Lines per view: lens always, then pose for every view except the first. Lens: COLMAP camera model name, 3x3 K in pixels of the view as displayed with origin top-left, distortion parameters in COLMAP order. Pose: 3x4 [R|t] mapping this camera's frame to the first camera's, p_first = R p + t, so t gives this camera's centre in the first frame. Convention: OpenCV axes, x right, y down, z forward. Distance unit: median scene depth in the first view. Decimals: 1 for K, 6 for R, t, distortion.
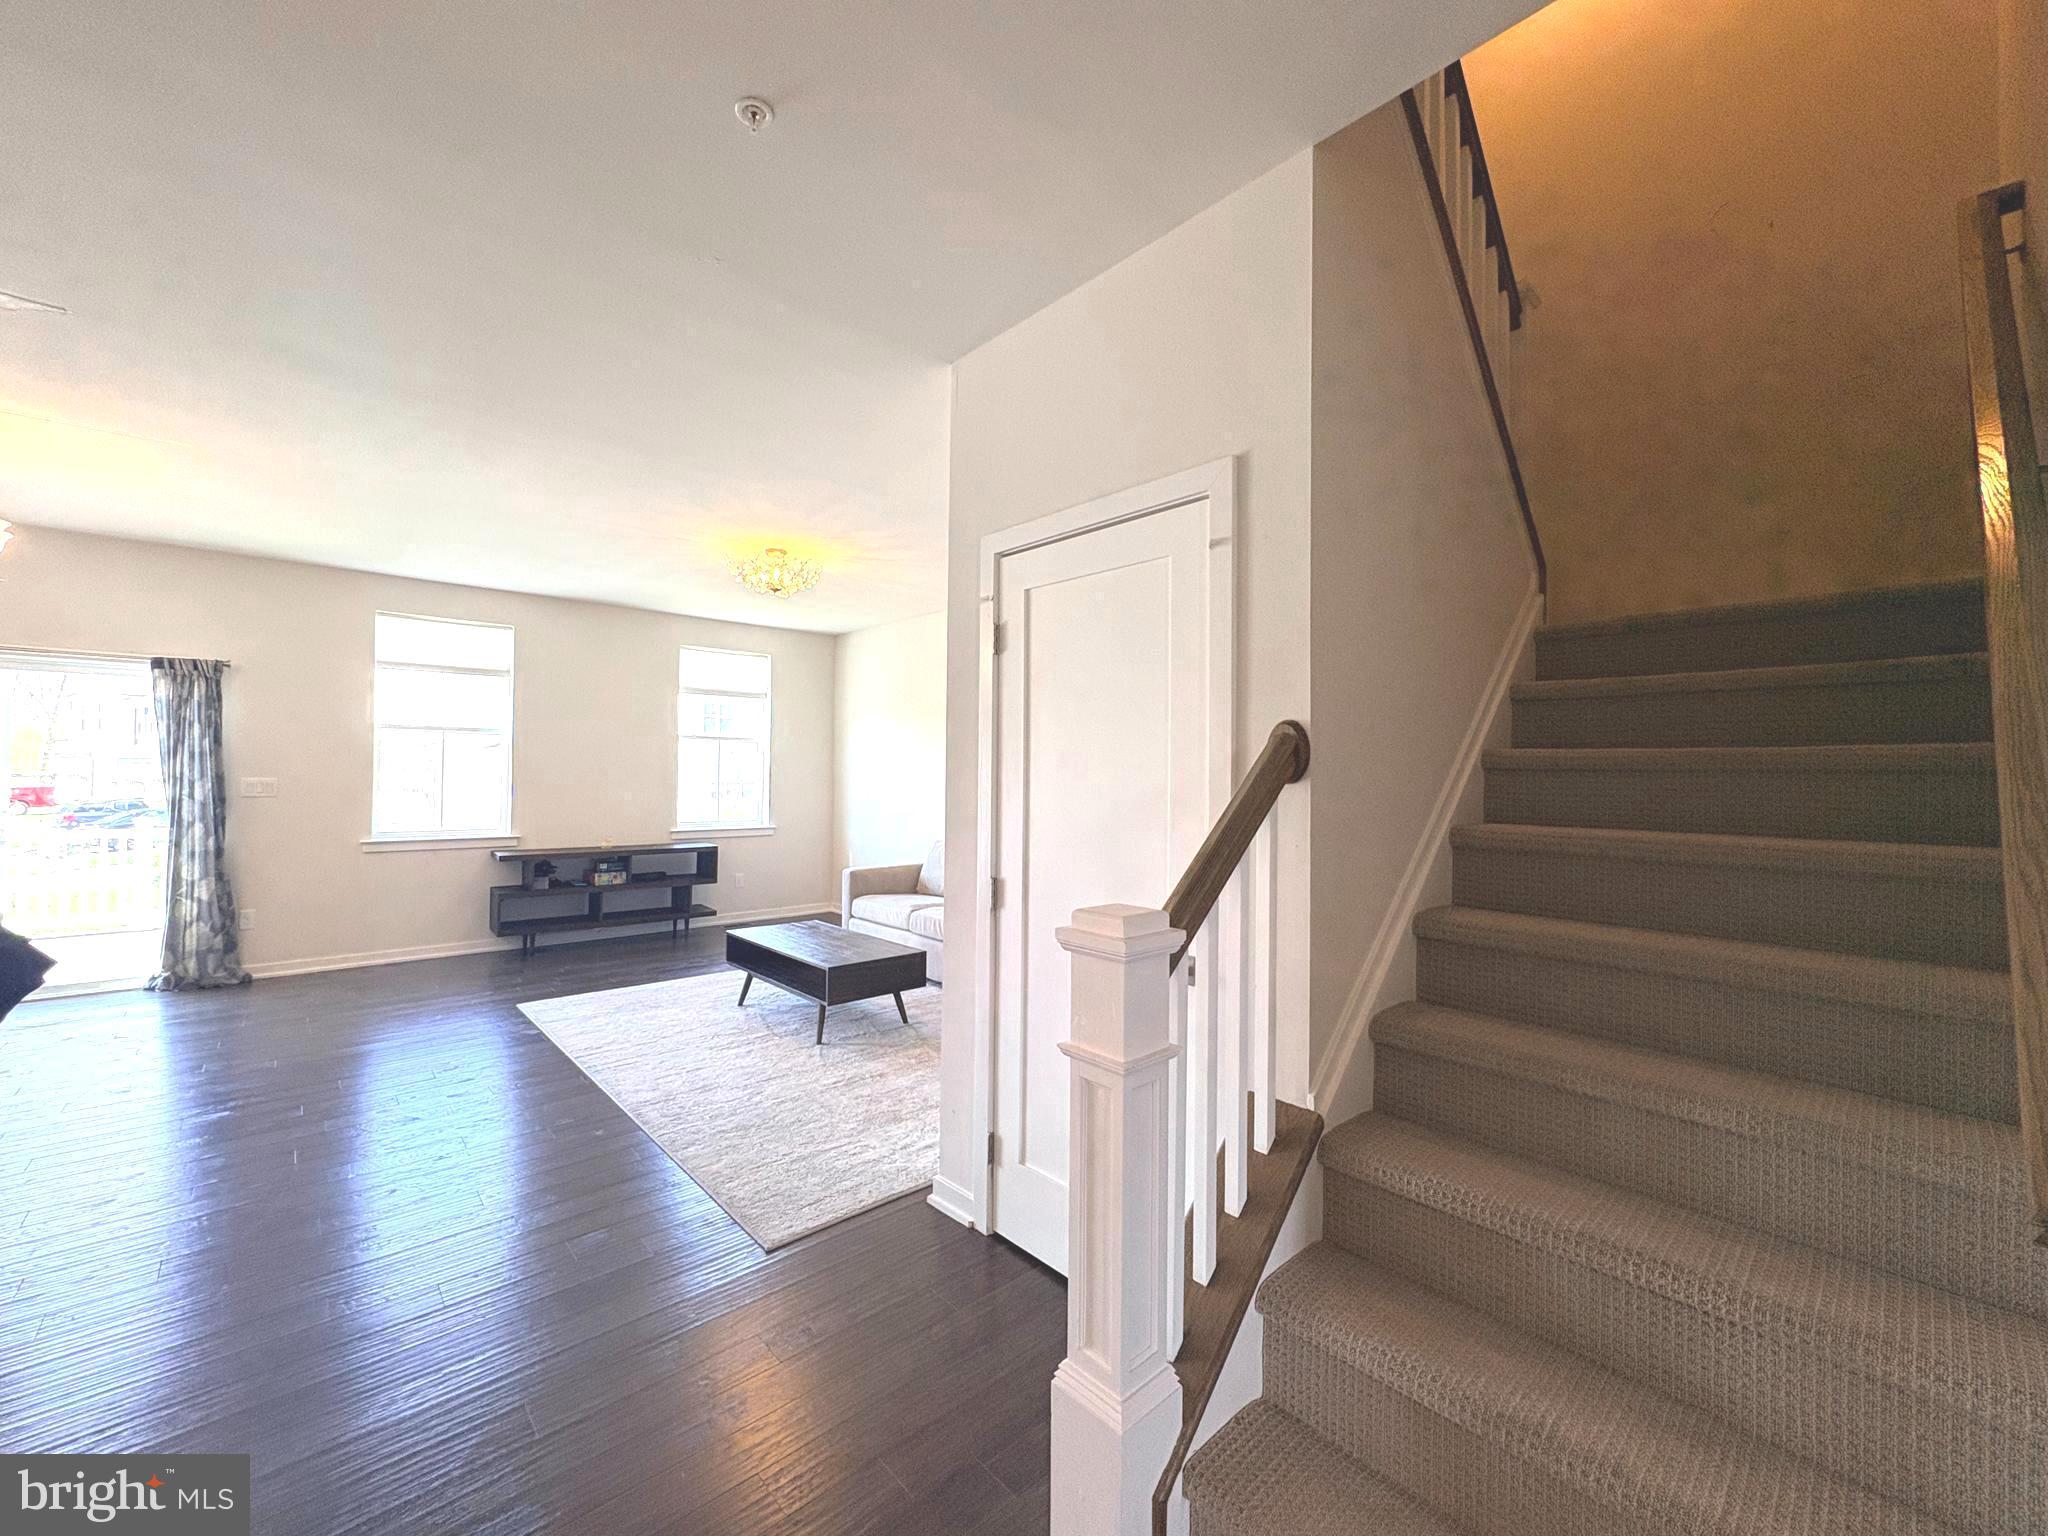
lens RADIAL K [[820.7, 0, 1023.8], [0, 820.7, 765.7], [0, 0, 1]] dist [-0.000414, -0.000186]
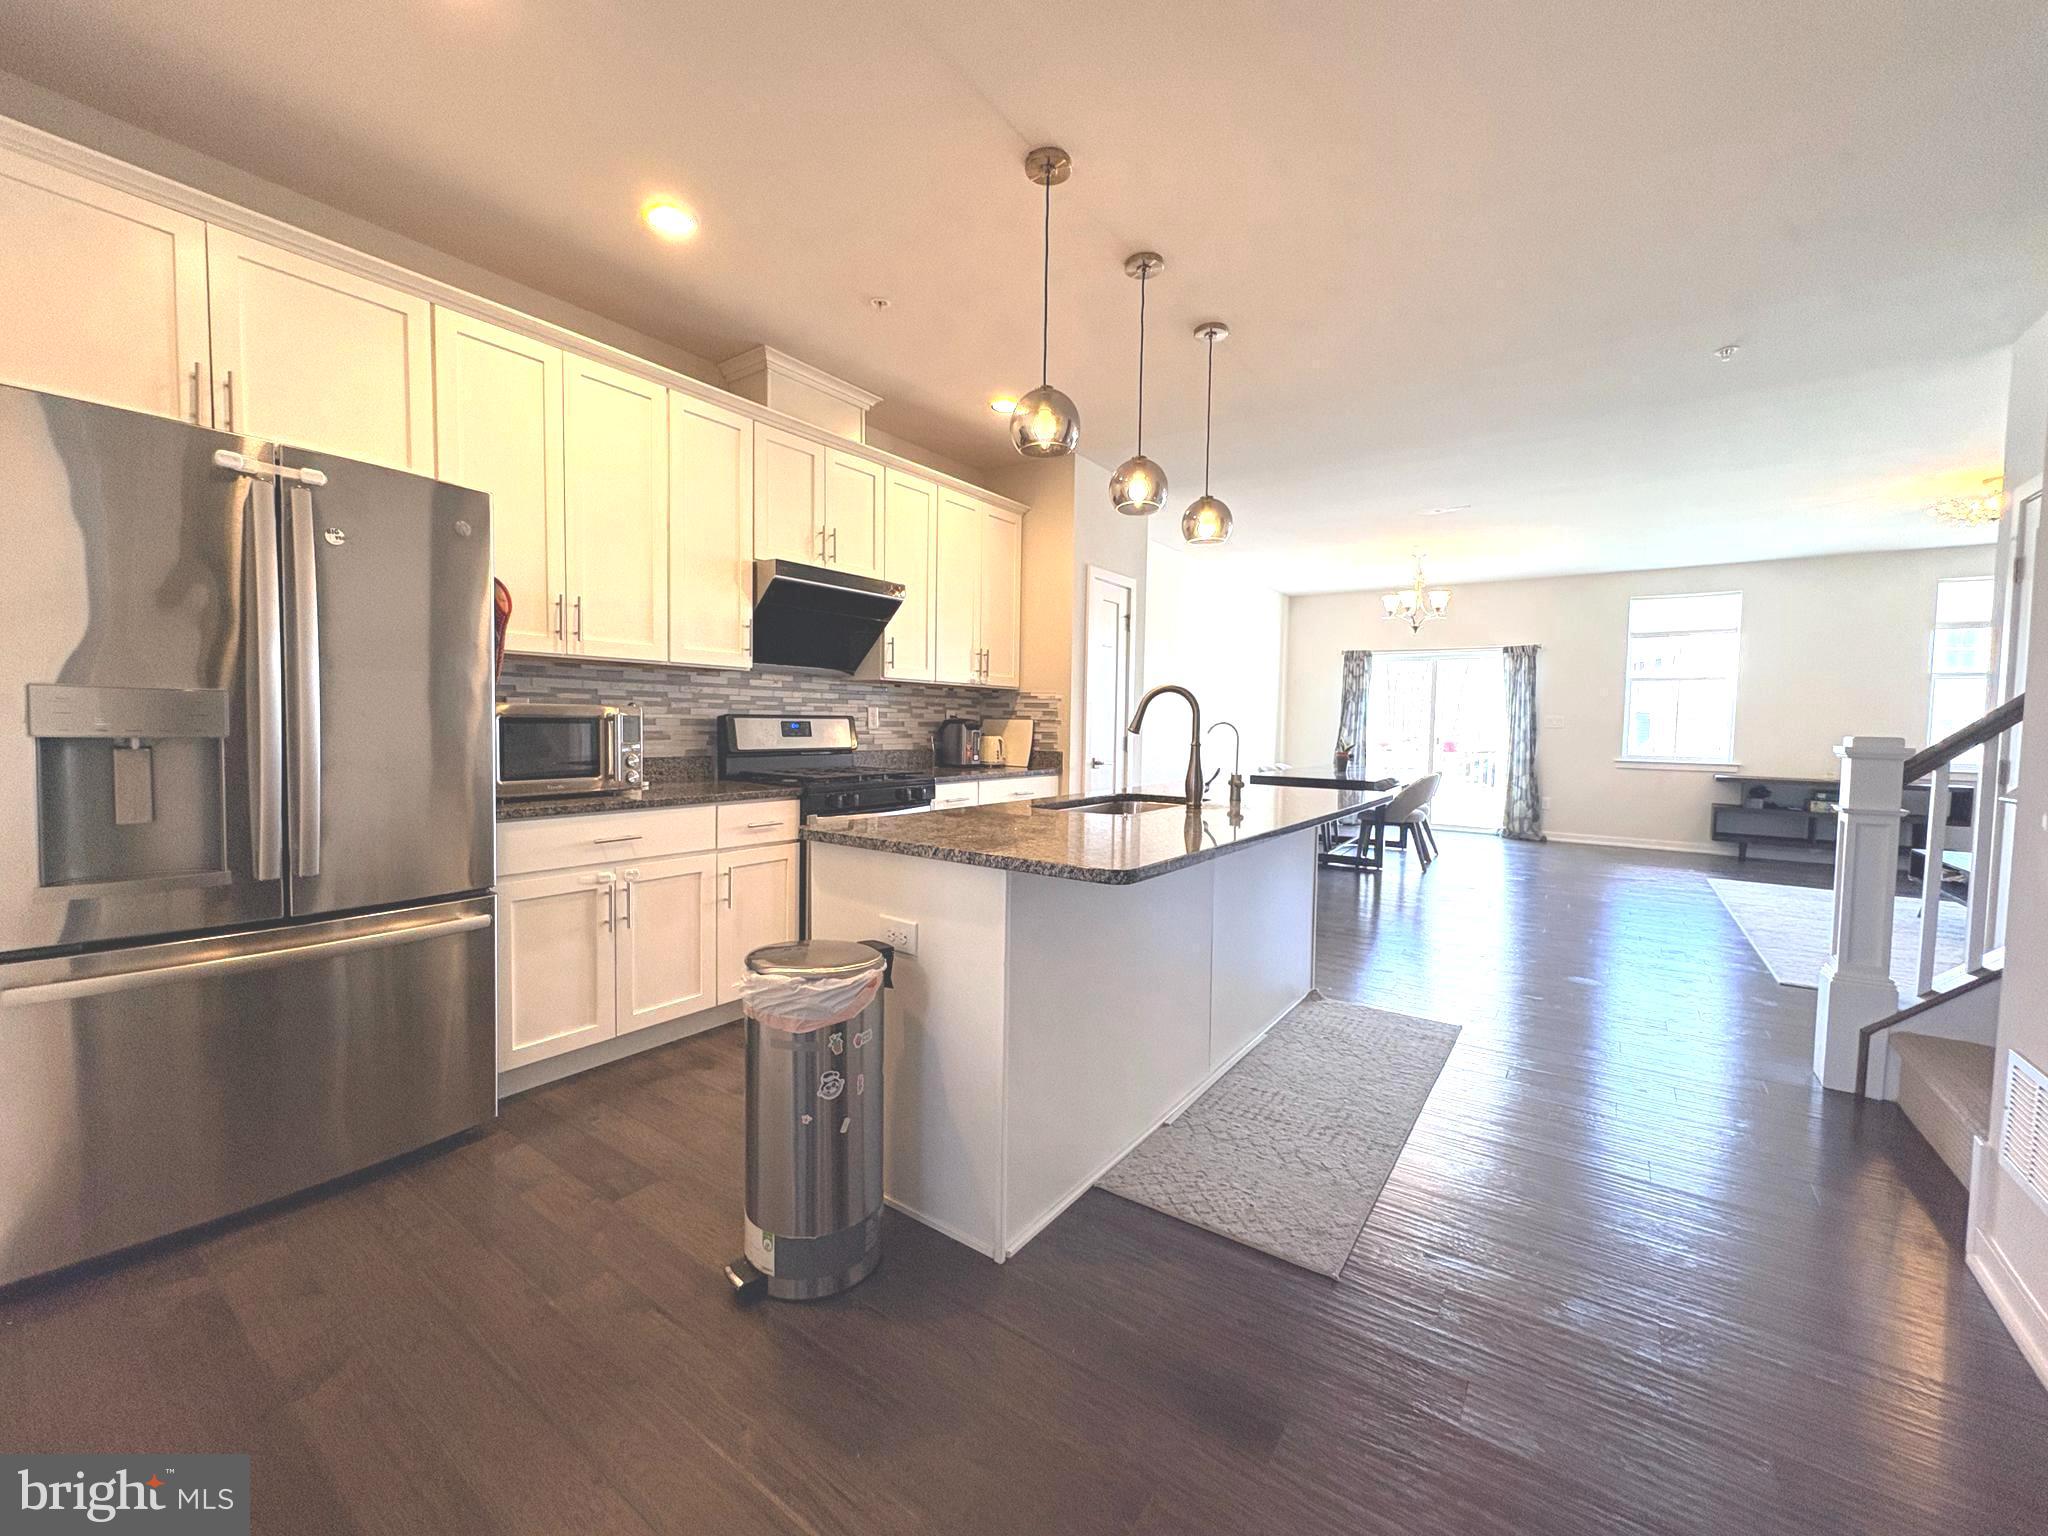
lens RADIAL K [[820.7, 0, 1023.8], [0, 820.7, 765.7], [0, 0, 1]] dist [-0.000414, -0.000186]
pose [[0.214557, 0.044034, -0.975718, 0.423326], [-0.002327, 0.999003, 0.044573, 0.044641], [0.976709, -0.007293, 0.214446, -0.364964]]
